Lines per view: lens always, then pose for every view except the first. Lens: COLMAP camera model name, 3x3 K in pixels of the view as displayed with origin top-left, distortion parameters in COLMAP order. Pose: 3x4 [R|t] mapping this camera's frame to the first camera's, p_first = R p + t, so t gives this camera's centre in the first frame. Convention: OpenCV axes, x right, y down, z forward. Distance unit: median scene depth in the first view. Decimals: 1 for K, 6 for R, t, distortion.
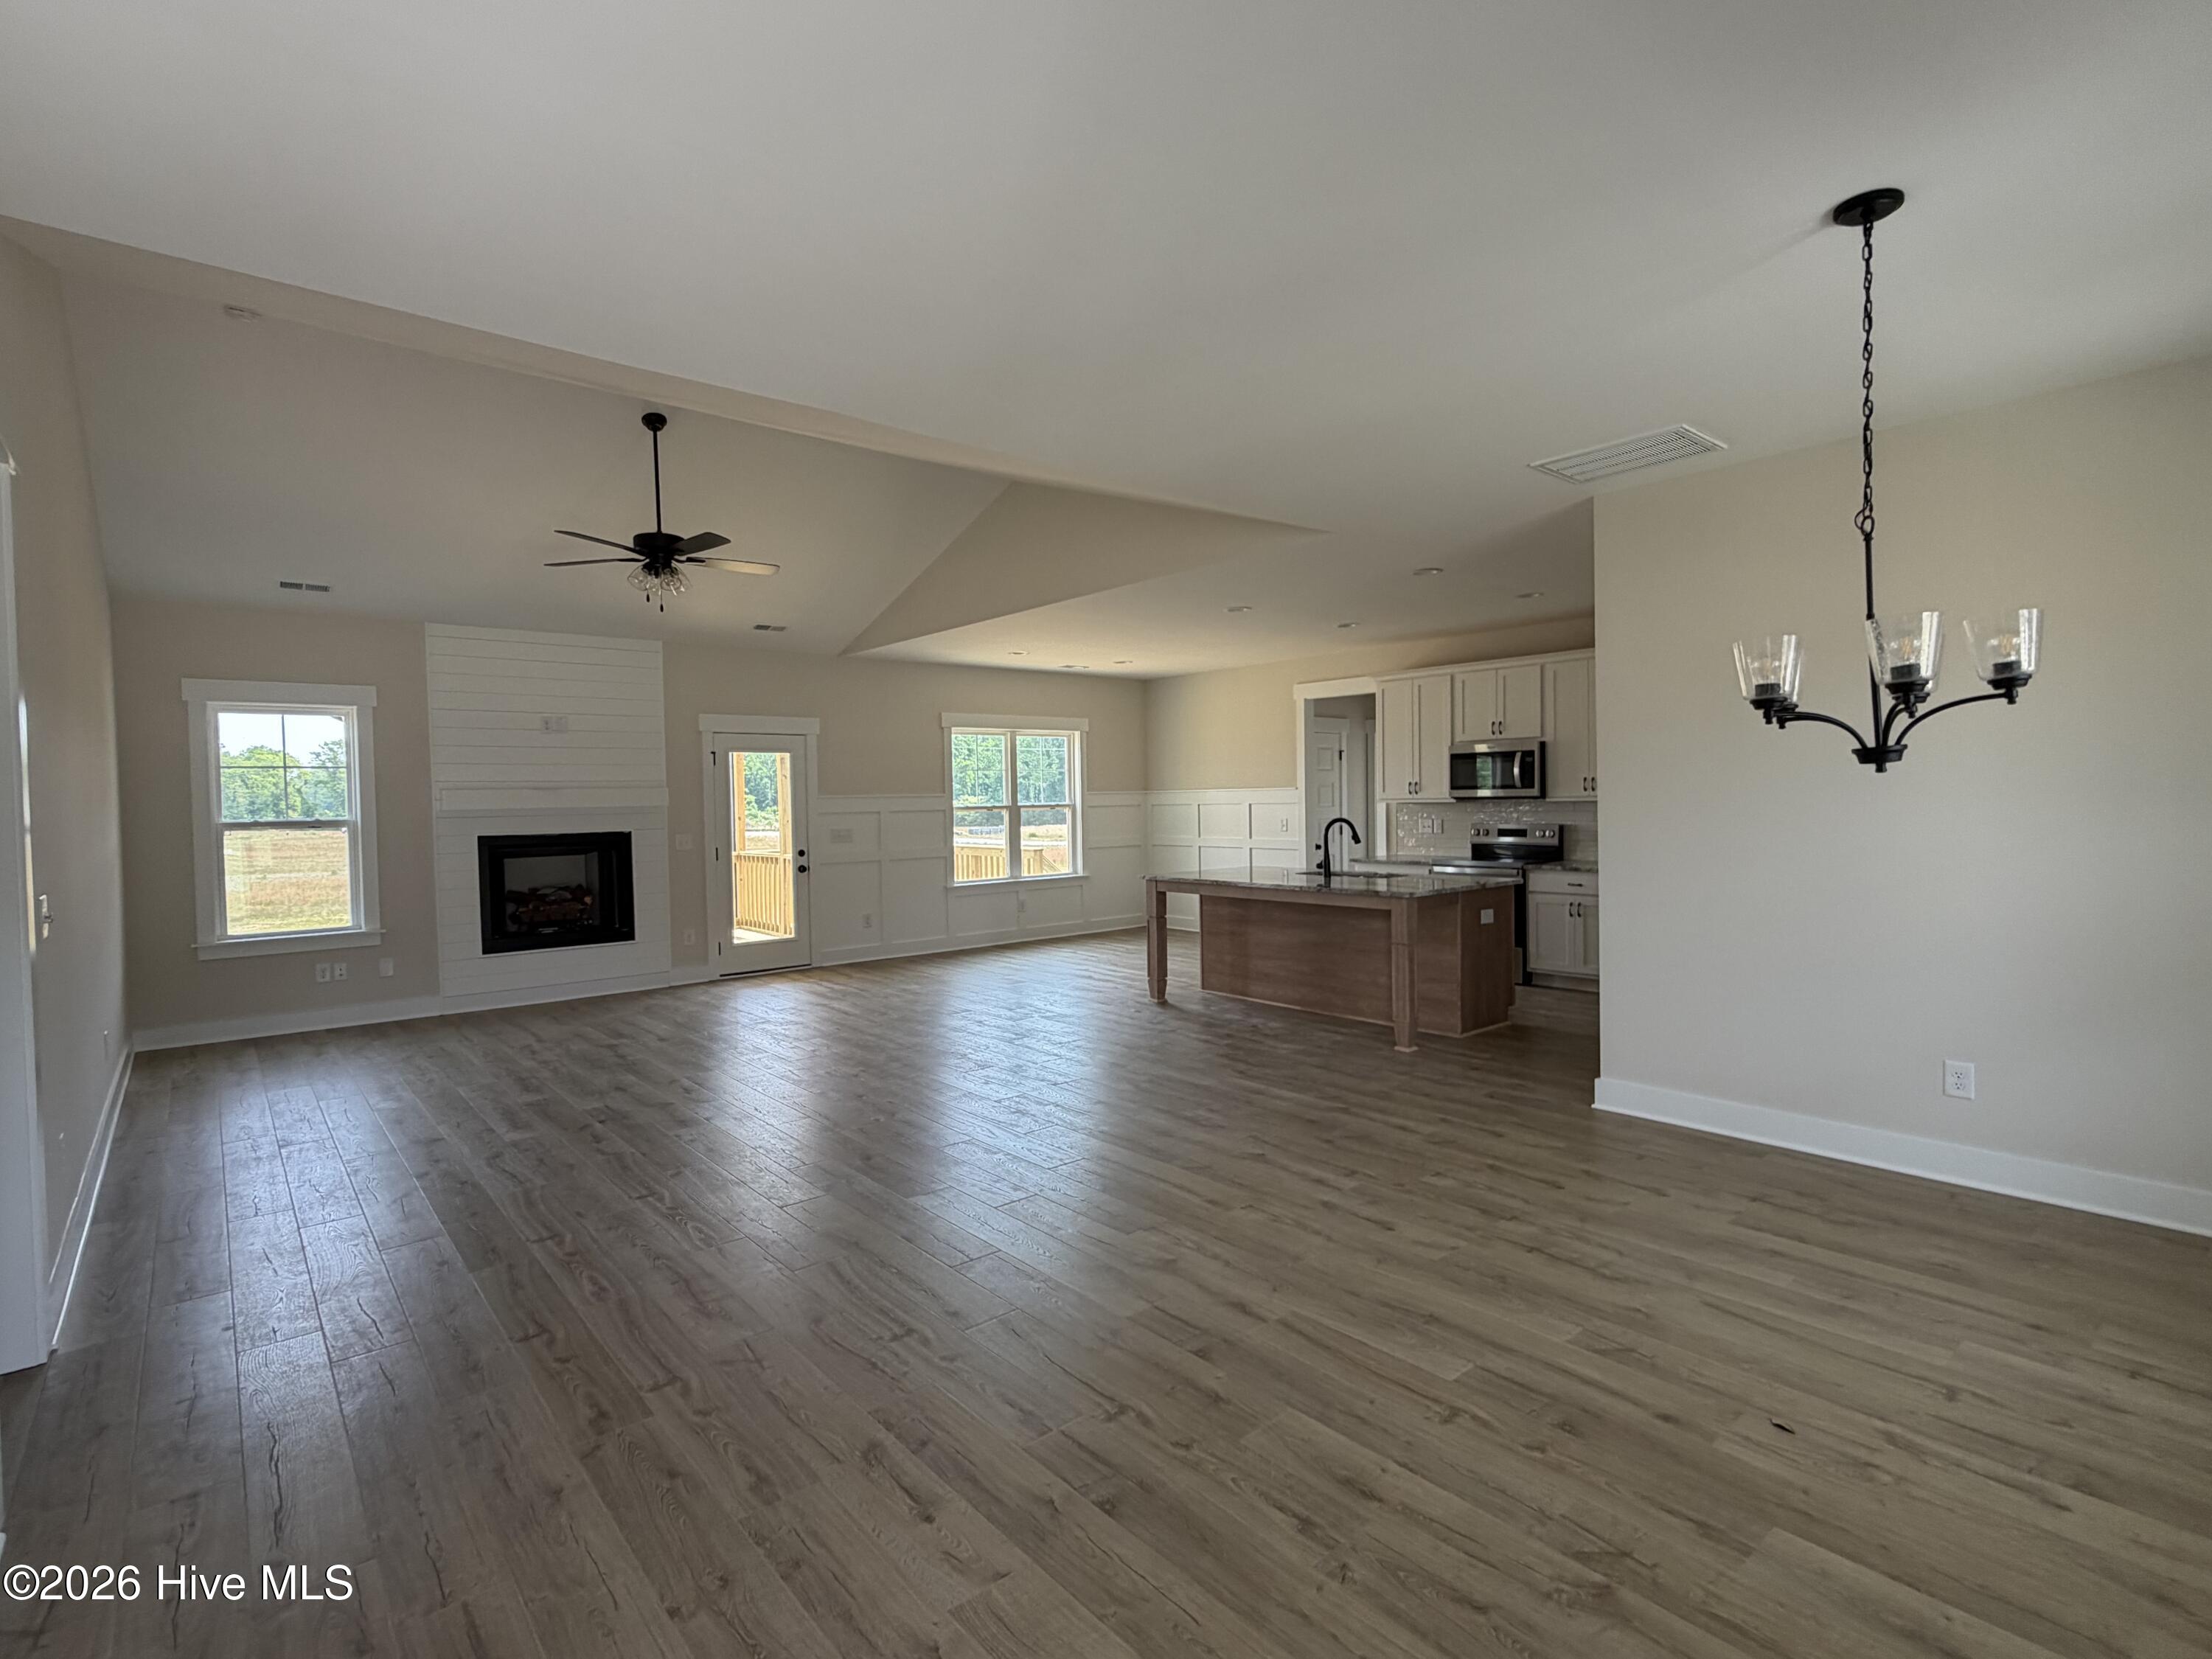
lens RADIAL K [[1050.5, 0, 1106.0], [0, 1050.5, 829.5], [0, 0, 1]] dist [-0.000074, -0.000012]
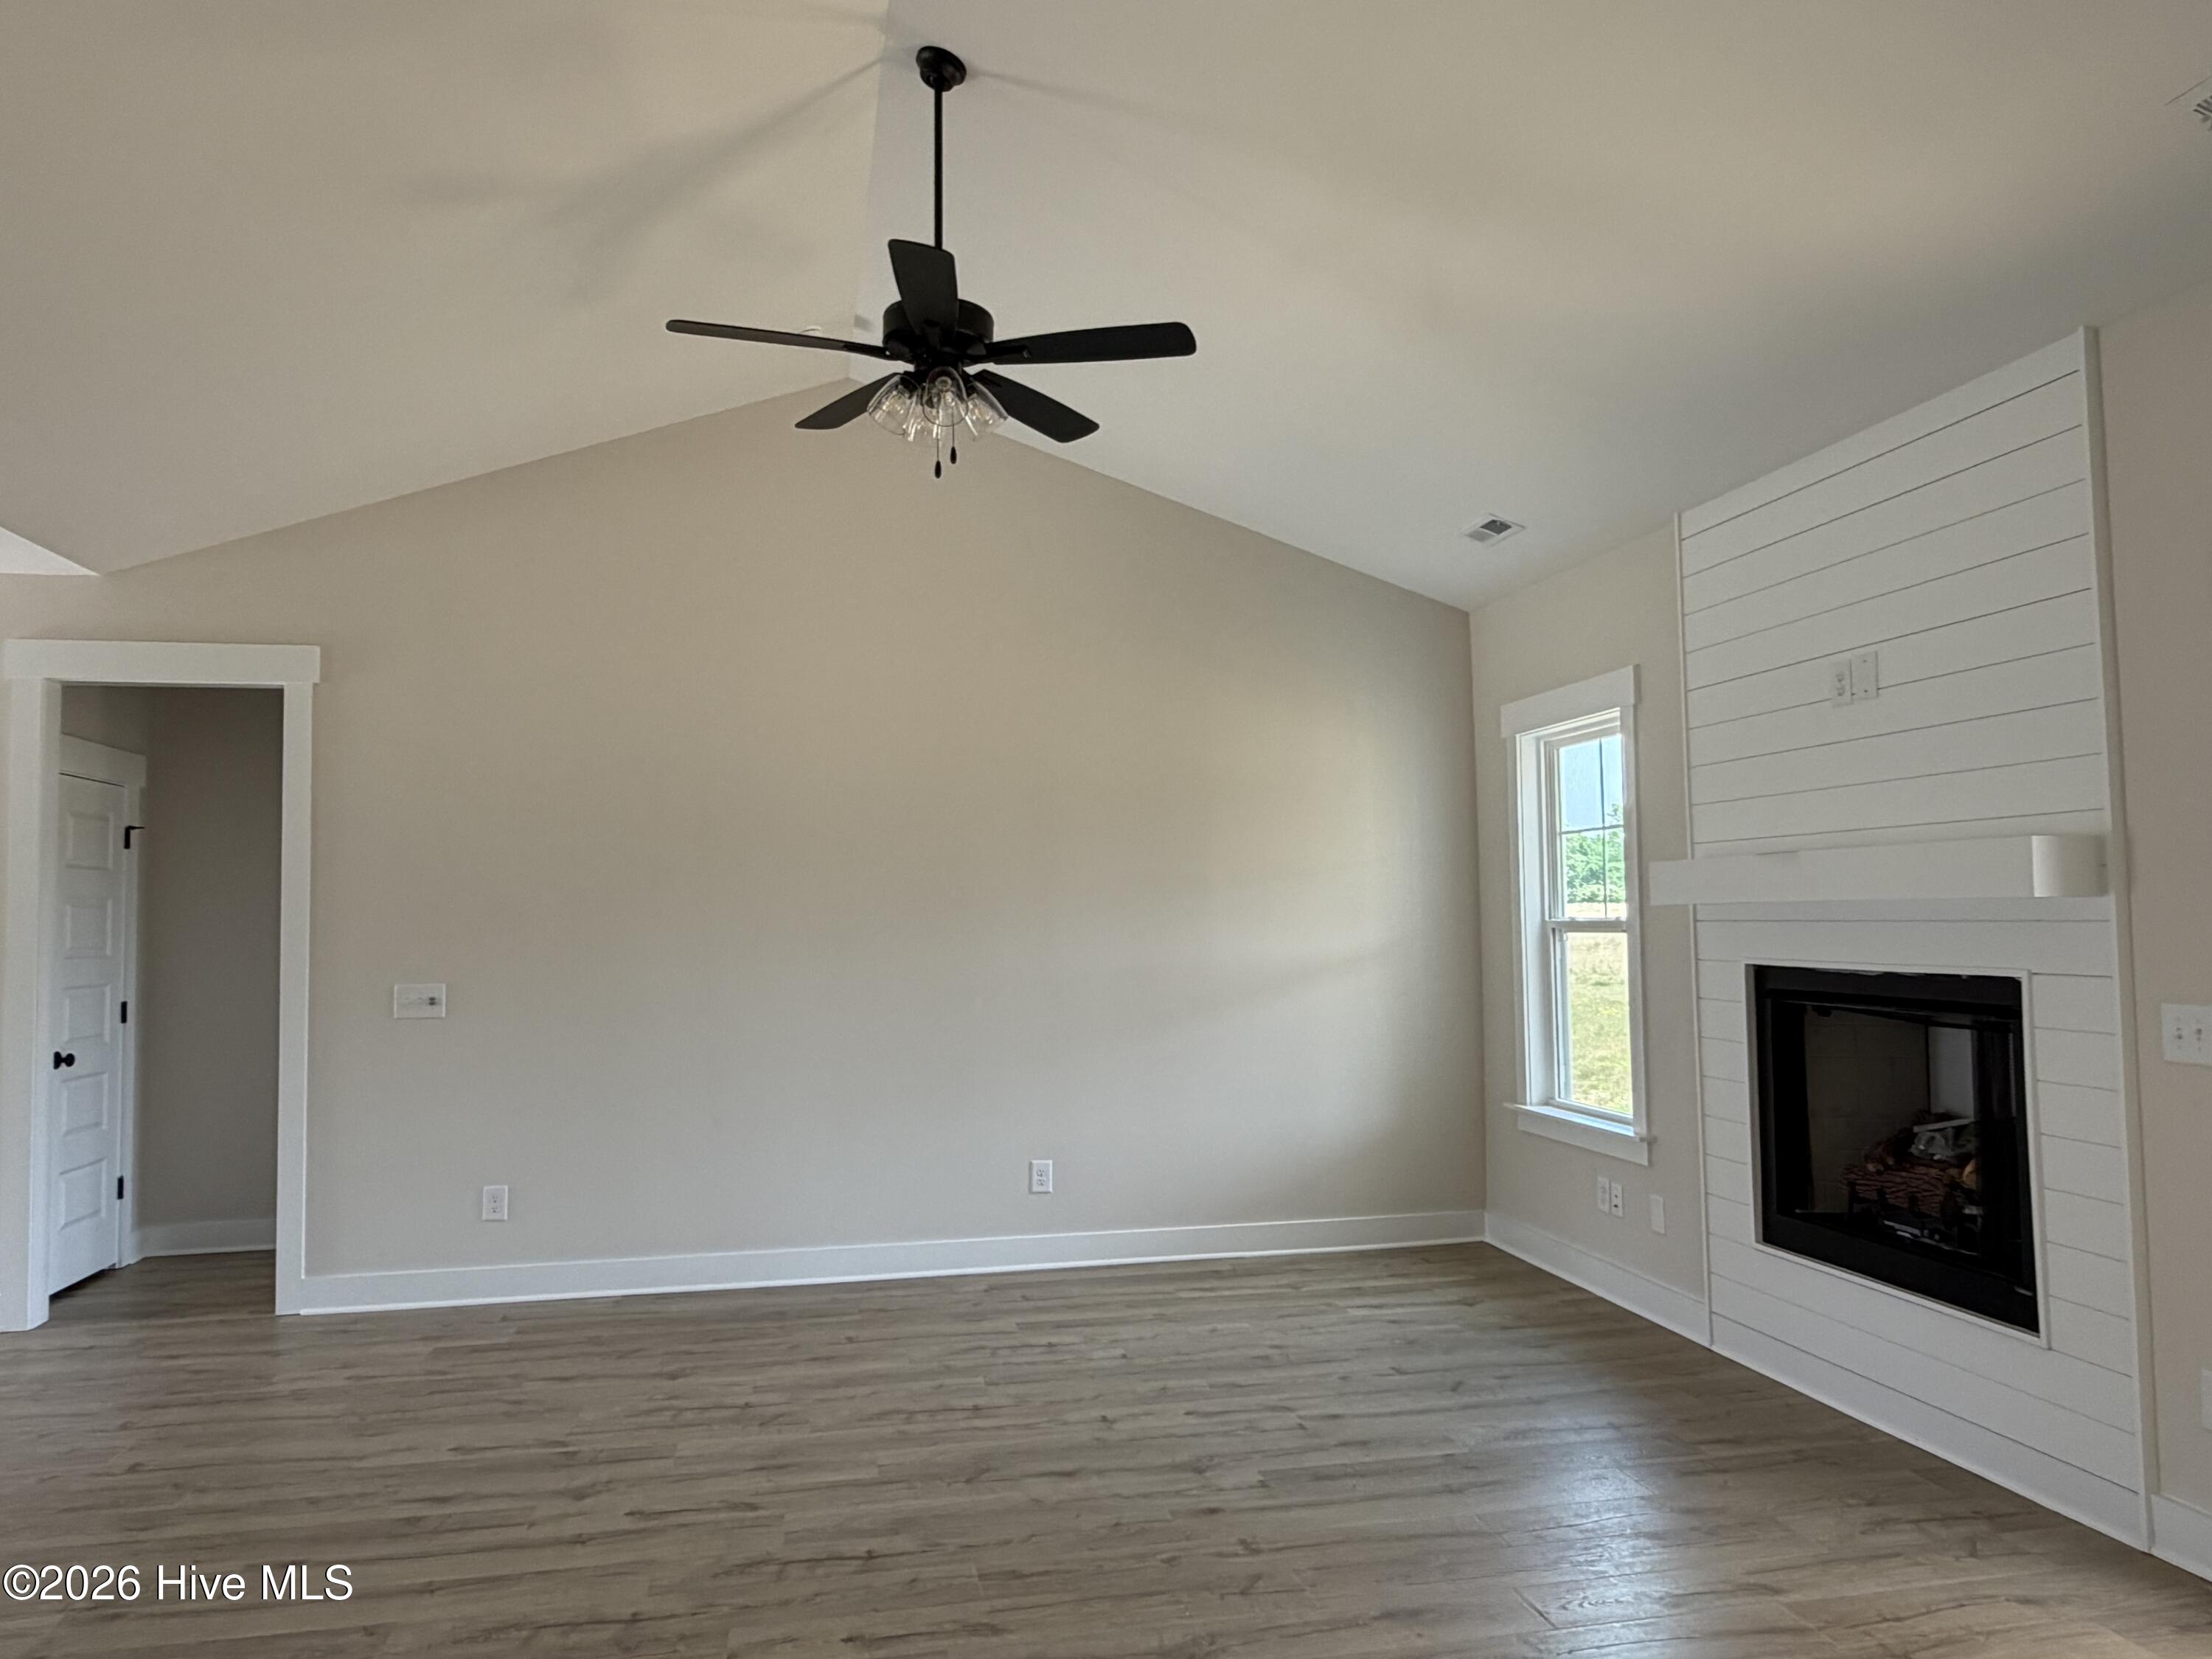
lens RADIAL K [[1511.0, 0, 1106.0], [0, 1511.0, 829.5], [0, 0, 1]] dist [0.006718, 0.003457]
pose [[-0.482078, -0.021459, -0.875865, 0.082149], [-0.004874, 0.999750, -0.021811, -0.034999], [0.876115, -0.006246, -0.482062, 1.094858]]
